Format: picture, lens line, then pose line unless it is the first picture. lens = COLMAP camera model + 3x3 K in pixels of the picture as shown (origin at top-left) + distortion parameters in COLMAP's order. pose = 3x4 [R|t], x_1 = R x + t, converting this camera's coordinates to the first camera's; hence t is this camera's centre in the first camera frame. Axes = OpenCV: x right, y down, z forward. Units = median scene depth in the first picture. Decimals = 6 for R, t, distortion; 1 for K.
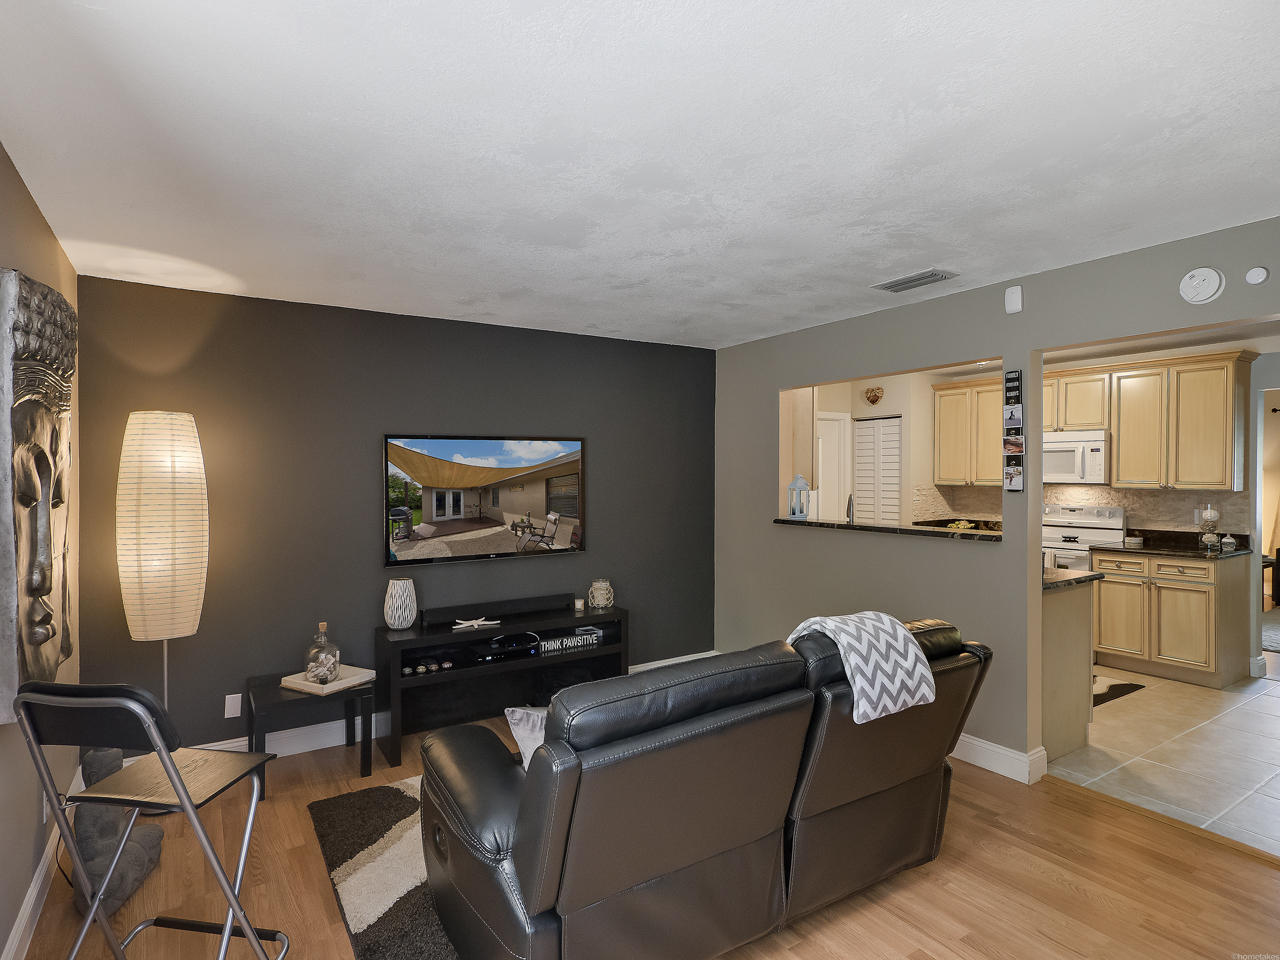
lens RADIAL K [[676.6, 0, 643.2], [0, 676.6, 484.2], [0, 0, 1]] dist [0.003624, 0.000263]
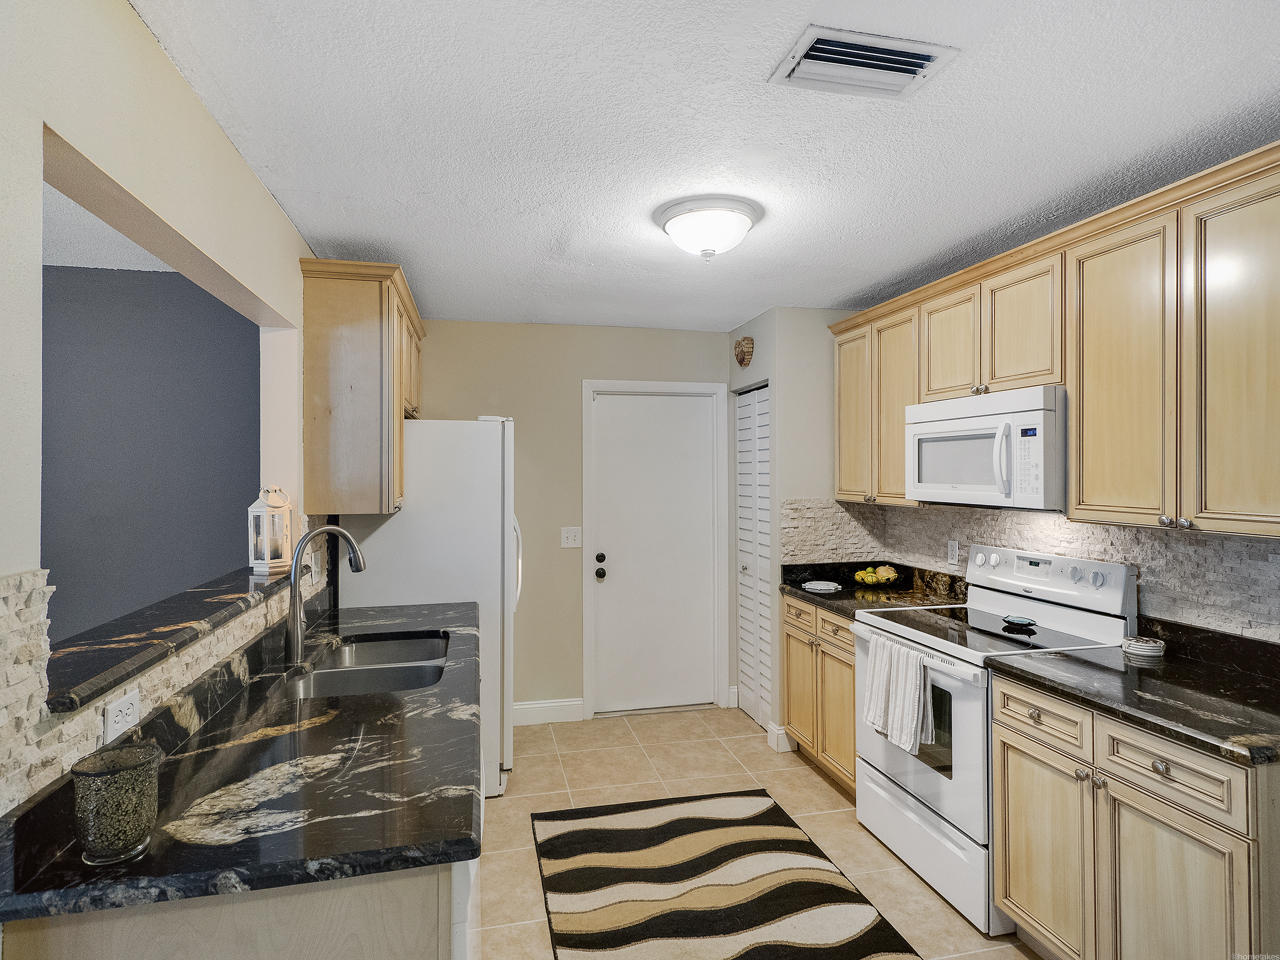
lens RADIAL K [[676.6, 0, 638.4], [0, 676.6, 470.0], [0, 0, 1]] dist [0.003624, 0.000263]
pose [[0.944132, 0.001373, -0.329564, 1.173326], [-0.007806, 0.999804, -0.018198, -0.032934], [0.329475, 0.019754, 0.943958, 1.036059]]
